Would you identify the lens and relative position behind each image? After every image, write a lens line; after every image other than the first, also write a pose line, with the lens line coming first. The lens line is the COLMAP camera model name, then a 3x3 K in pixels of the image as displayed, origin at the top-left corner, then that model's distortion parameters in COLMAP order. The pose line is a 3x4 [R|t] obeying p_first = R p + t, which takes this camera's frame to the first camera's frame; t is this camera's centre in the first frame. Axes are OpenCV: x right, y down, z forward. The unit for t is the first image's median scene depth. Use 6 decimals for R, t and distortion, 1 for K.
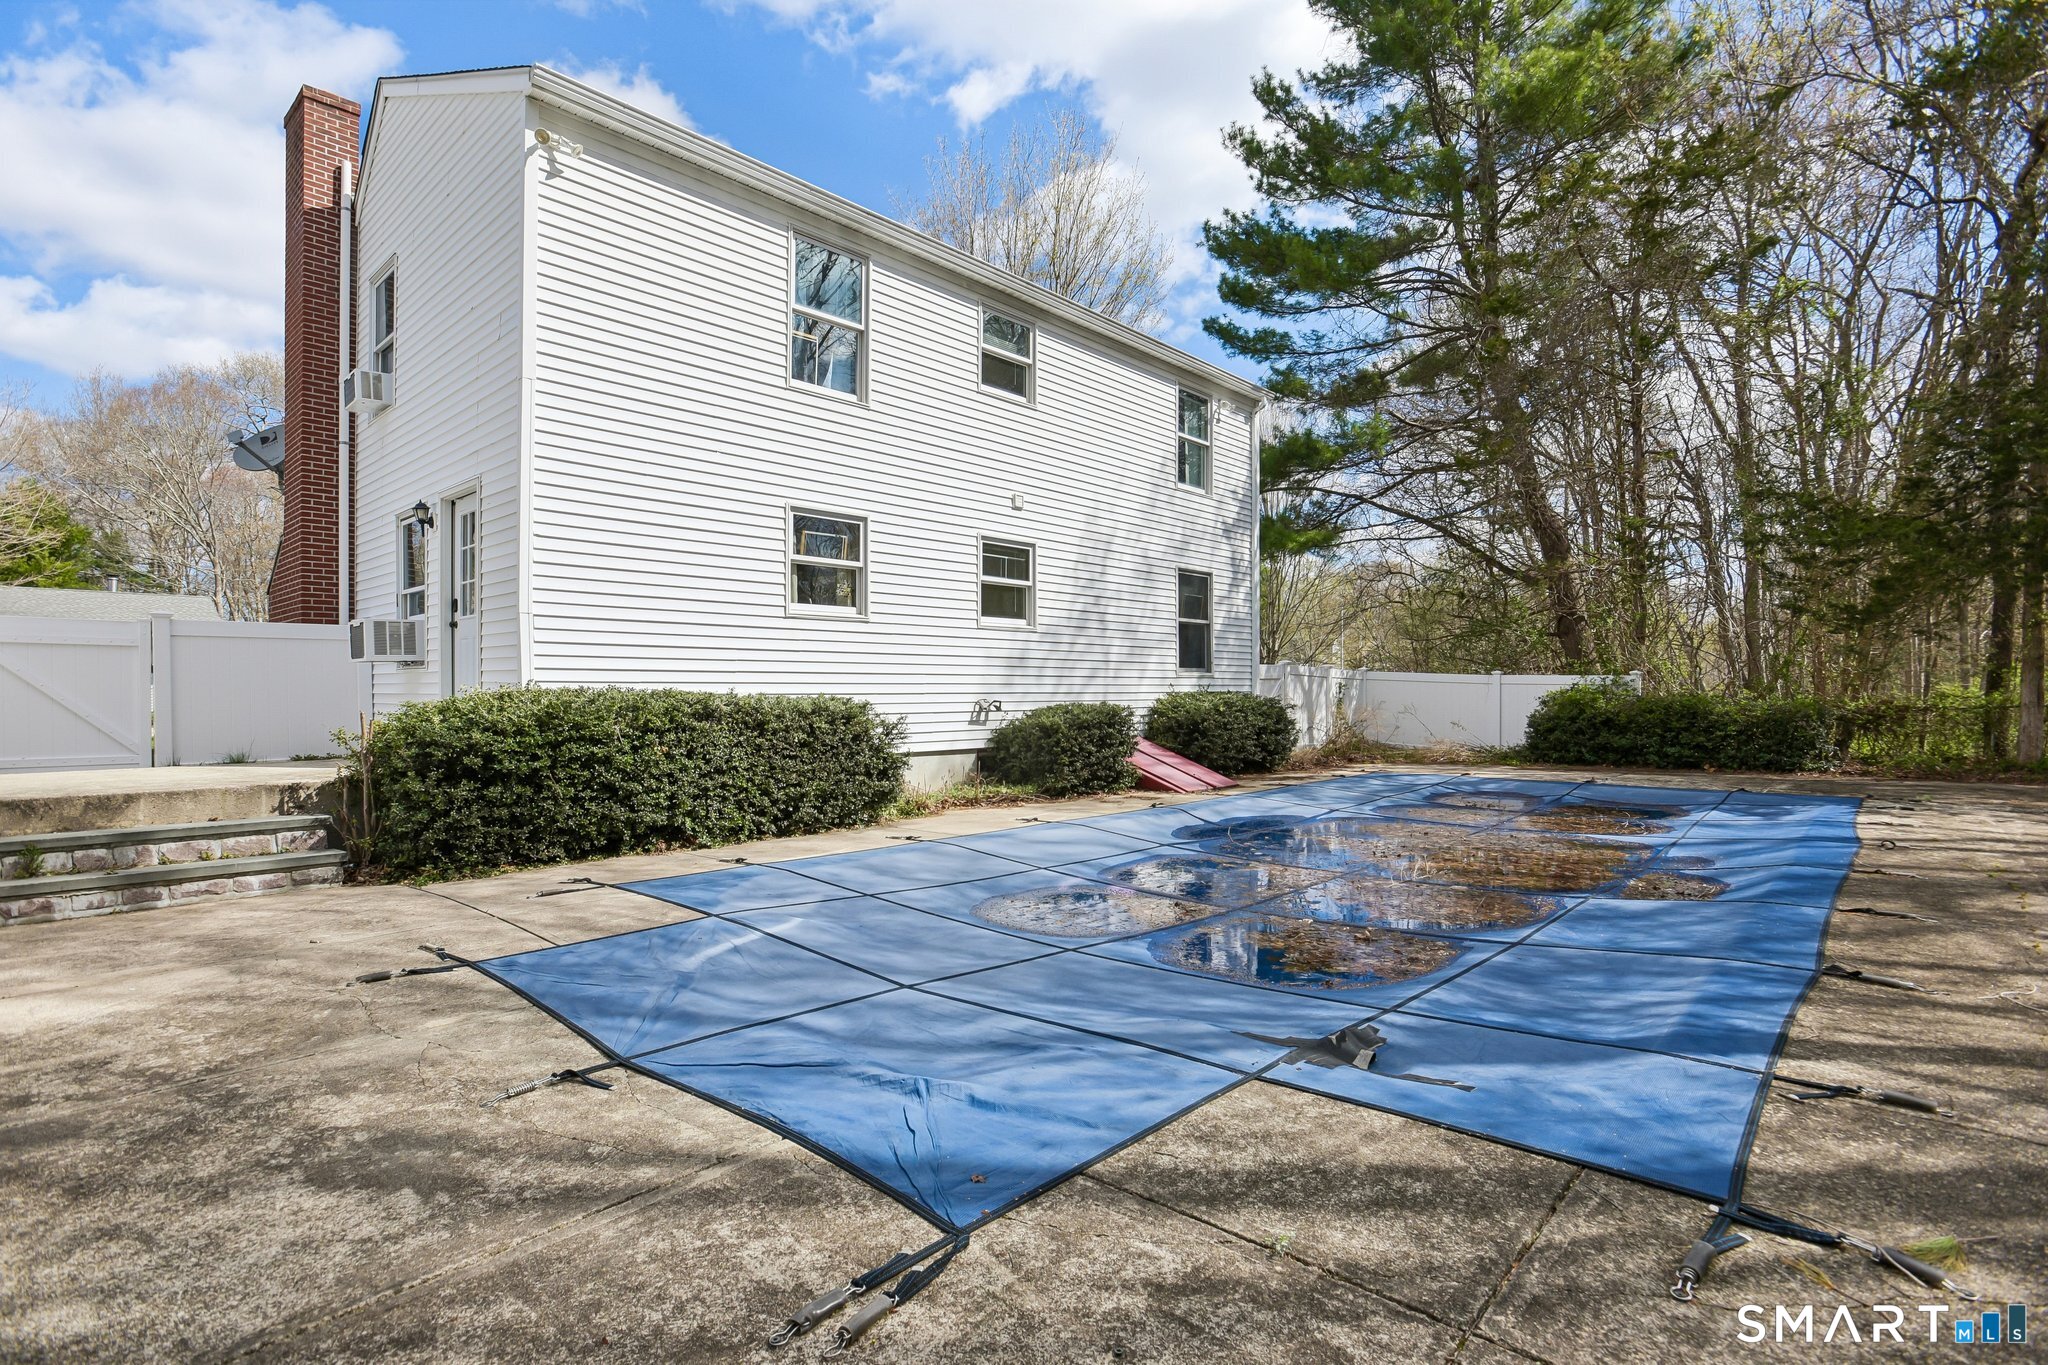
lens RADIAL K [[990.0, 0, 1027.5], [0, 990.0, 687.2], [0, 0, 1]] dist [-0.035840, 0.013764]
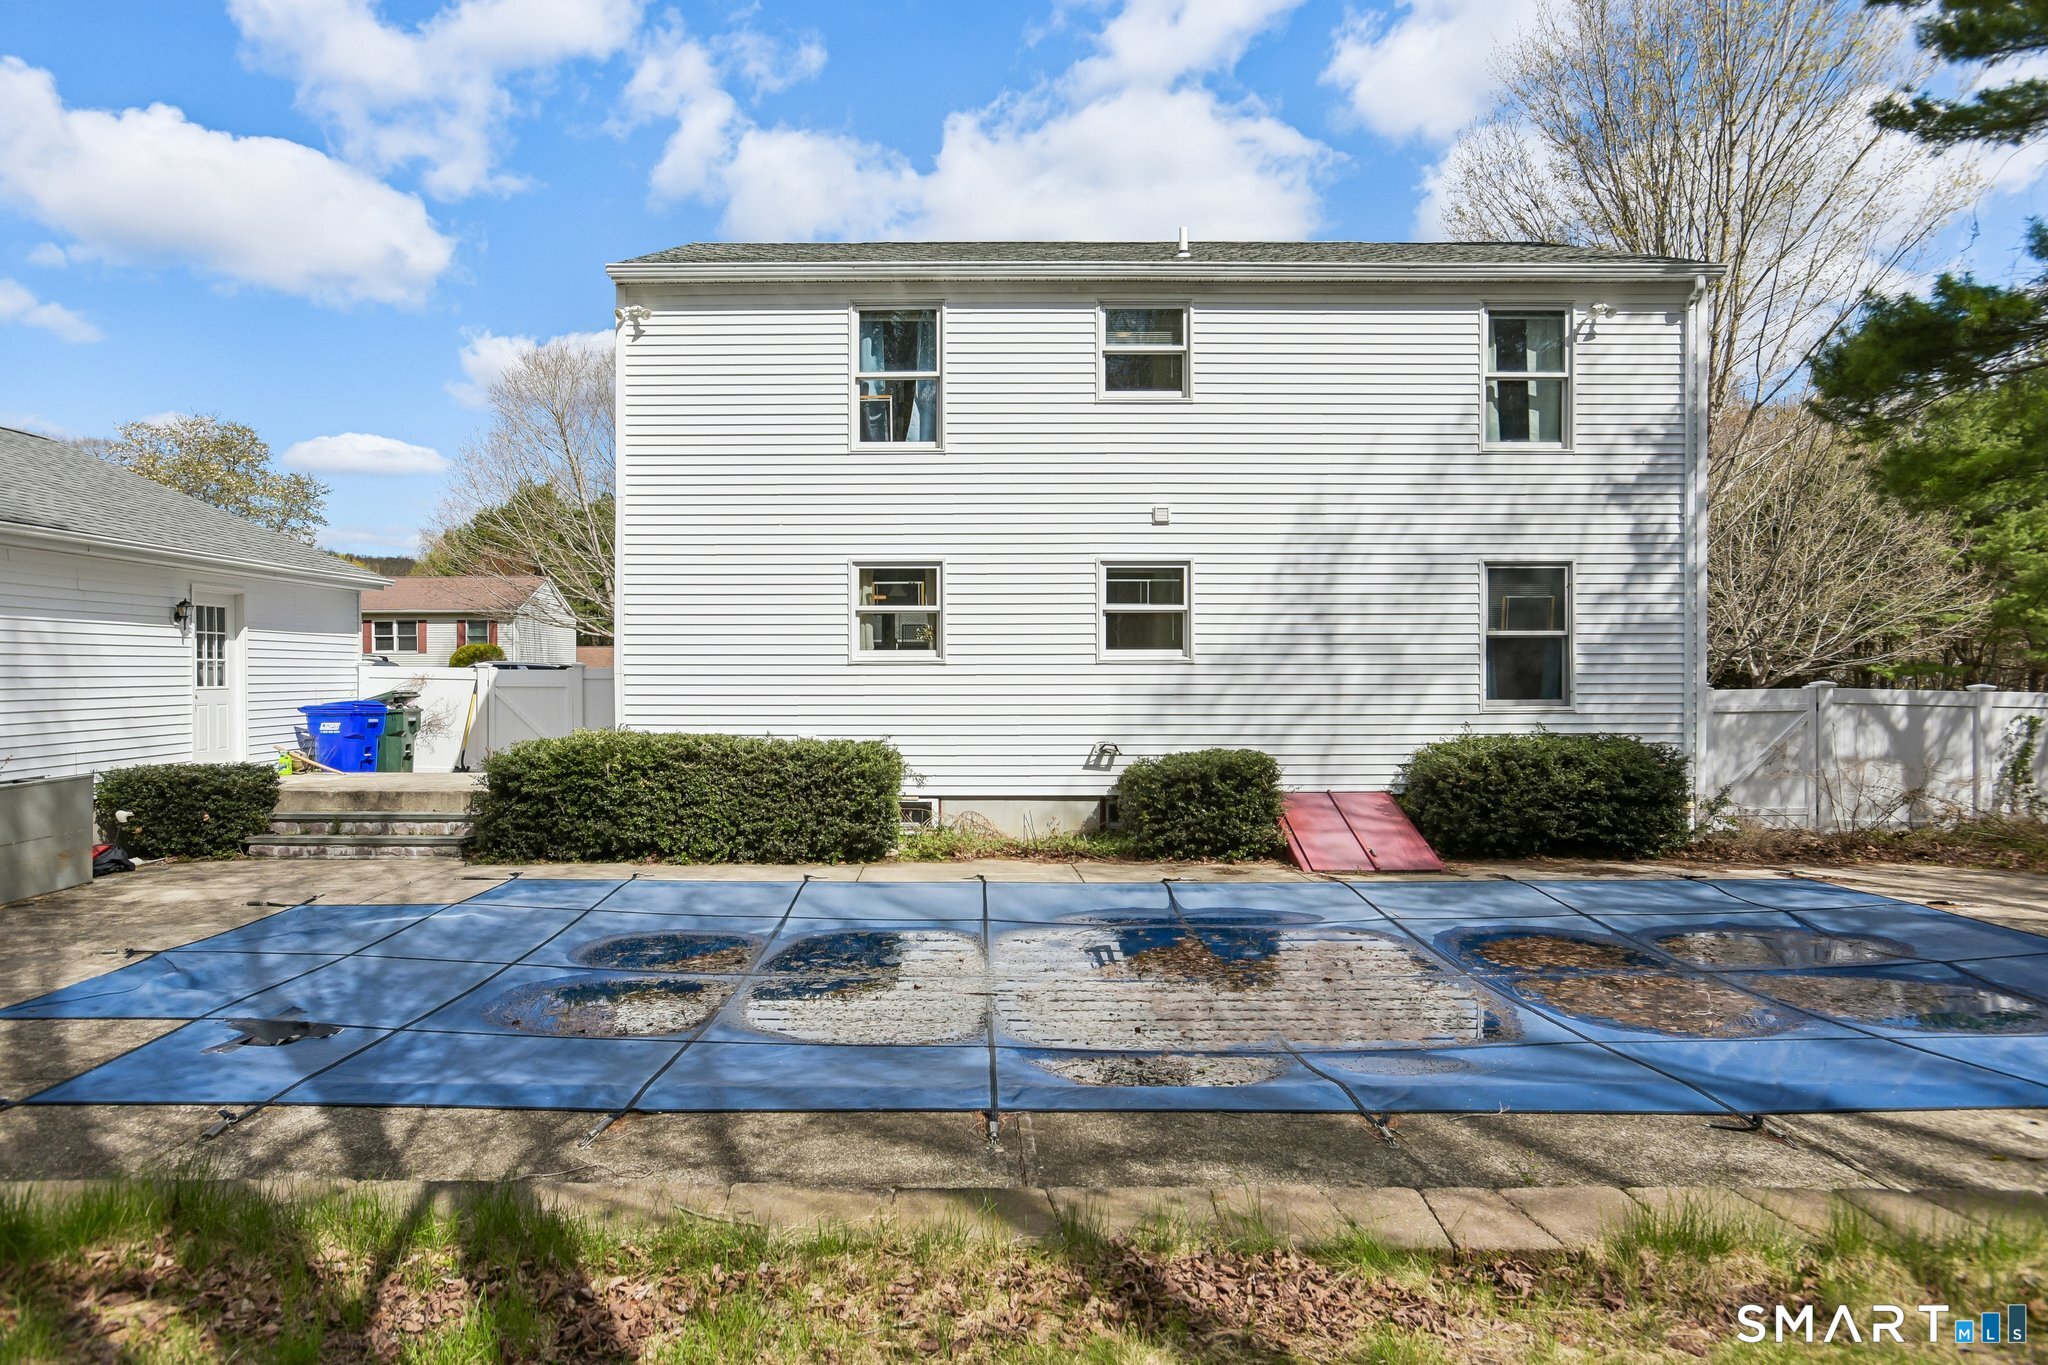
lens RADIAL K [[1259.4, 0, 1022.7], [0, 1259.4, 678.0], [0, 0, 1]] dist [-0.020303, 0.002461]
pose [[0.674276, 0.004878, -0.738464, 0.757040], [0.002081, 0.999962, 0.008505, -0.056237], [0.738477, -0.007272, 0.674240, 0.168775]]
